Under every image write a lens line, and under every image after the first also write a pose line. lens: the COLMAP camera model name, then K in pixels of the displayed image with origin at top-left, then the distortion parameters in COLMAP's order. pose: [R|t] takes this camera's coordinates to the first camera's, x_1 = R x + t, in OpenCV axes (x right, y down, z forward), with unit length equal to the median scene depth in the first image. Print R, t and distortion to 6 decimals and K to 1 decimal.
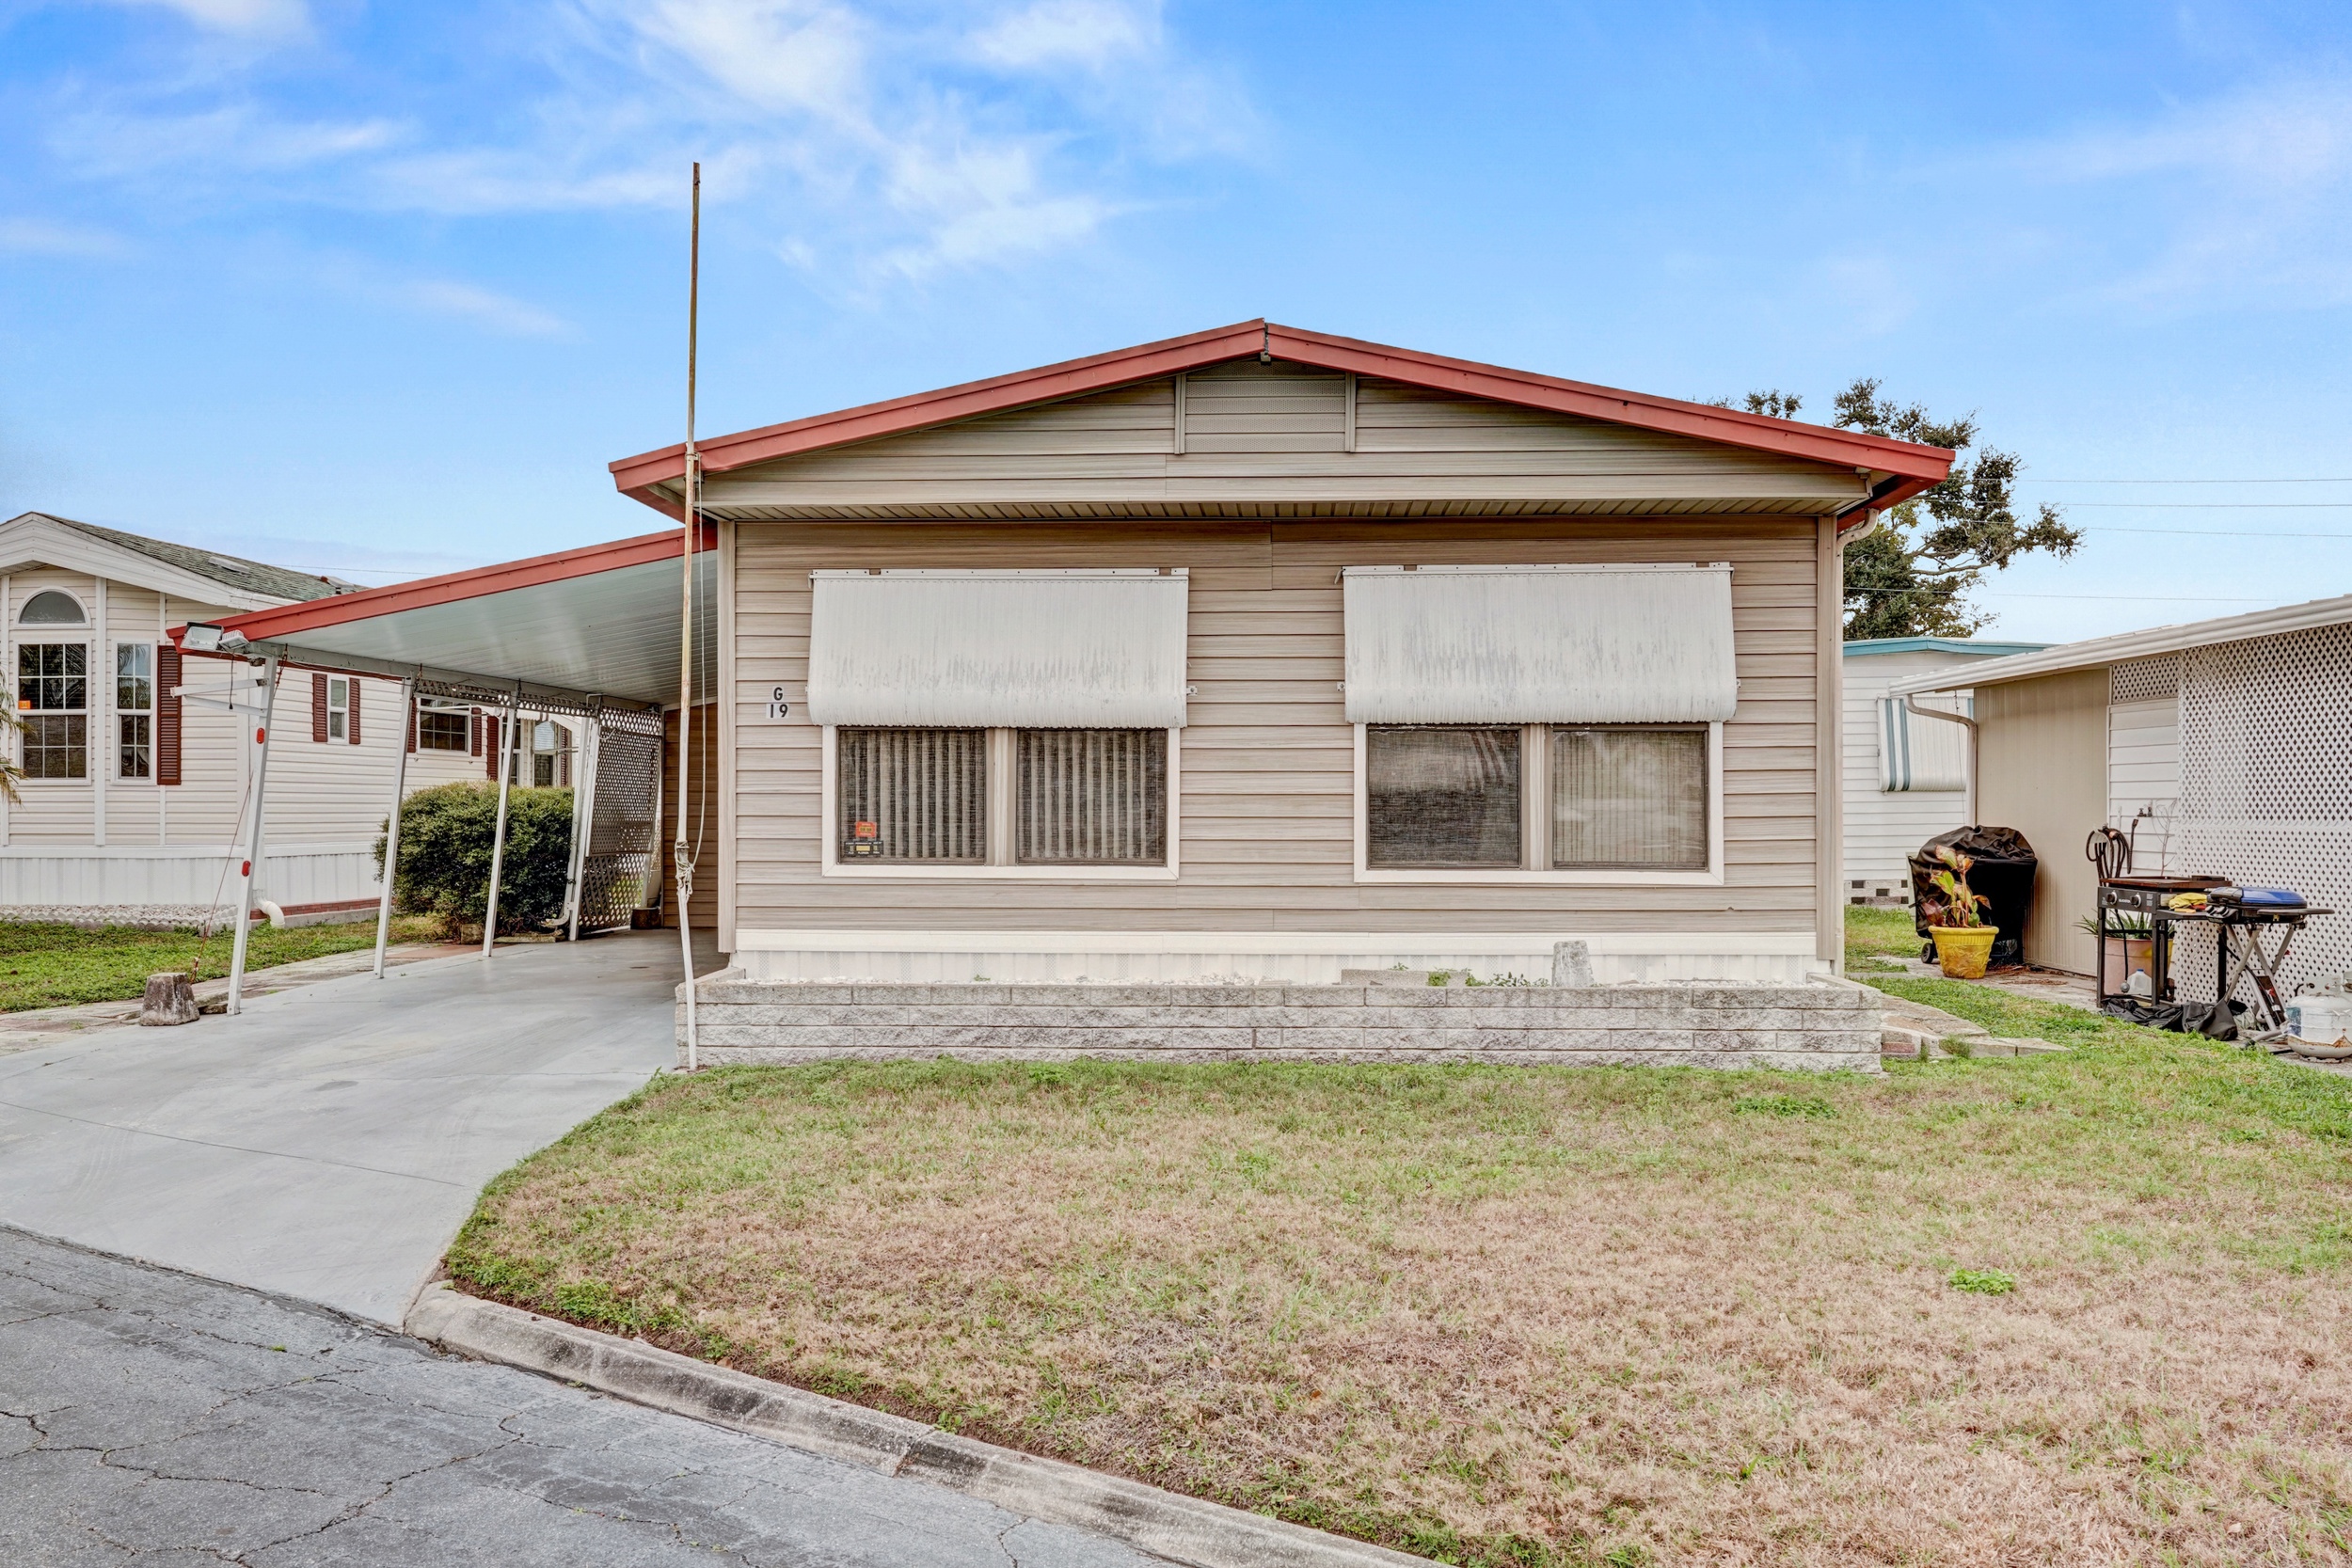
lens RADIAL K [[1758.5, 0, 1119.0], [0, 1758.5, 799.3], [0, 0, 1]] dist [0.001308, 0.007043]
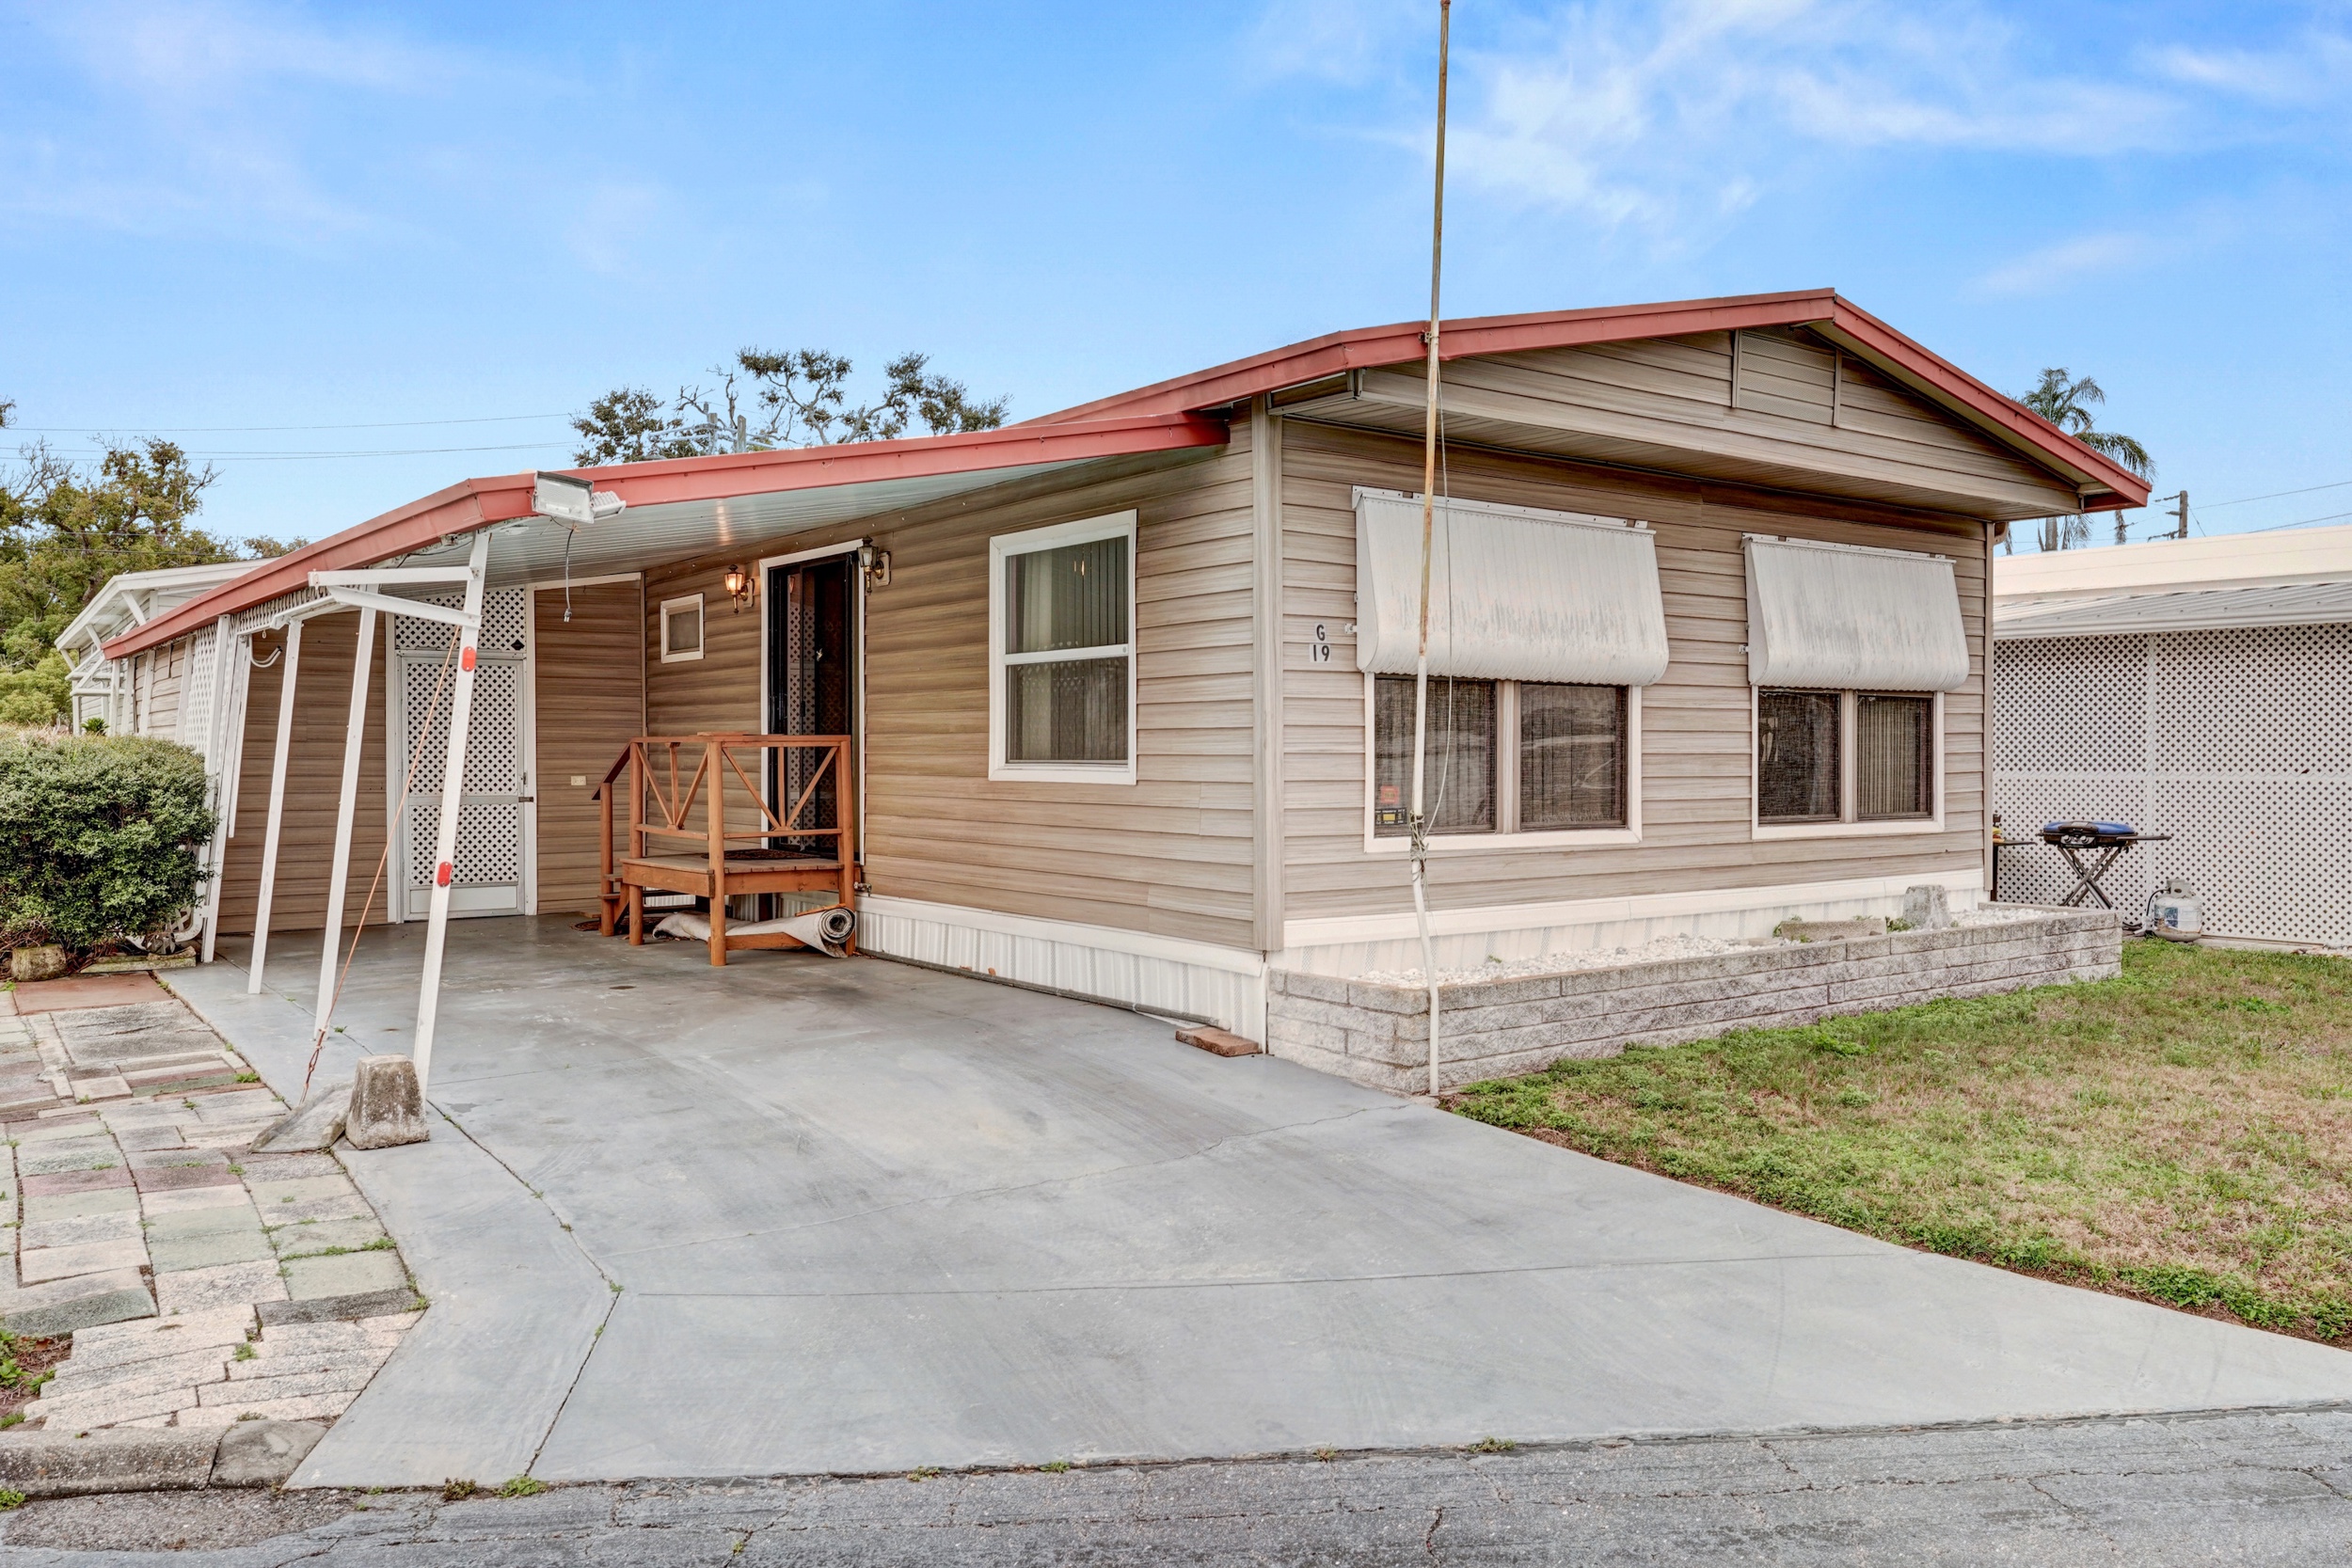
lens RADIAL K [[1758.5, 0, 1171.9], [0, 1758.5, 794.3], [0, 0, 1]] dist [0.001308, 0.007043]
pose [[0.772650, -0.016111, 0.634628, -0.788808], [-0.001912, 0.999614, 0.027705, -0.007310], [-0.634829, -0.022619, 0.772321, 0.415023]]
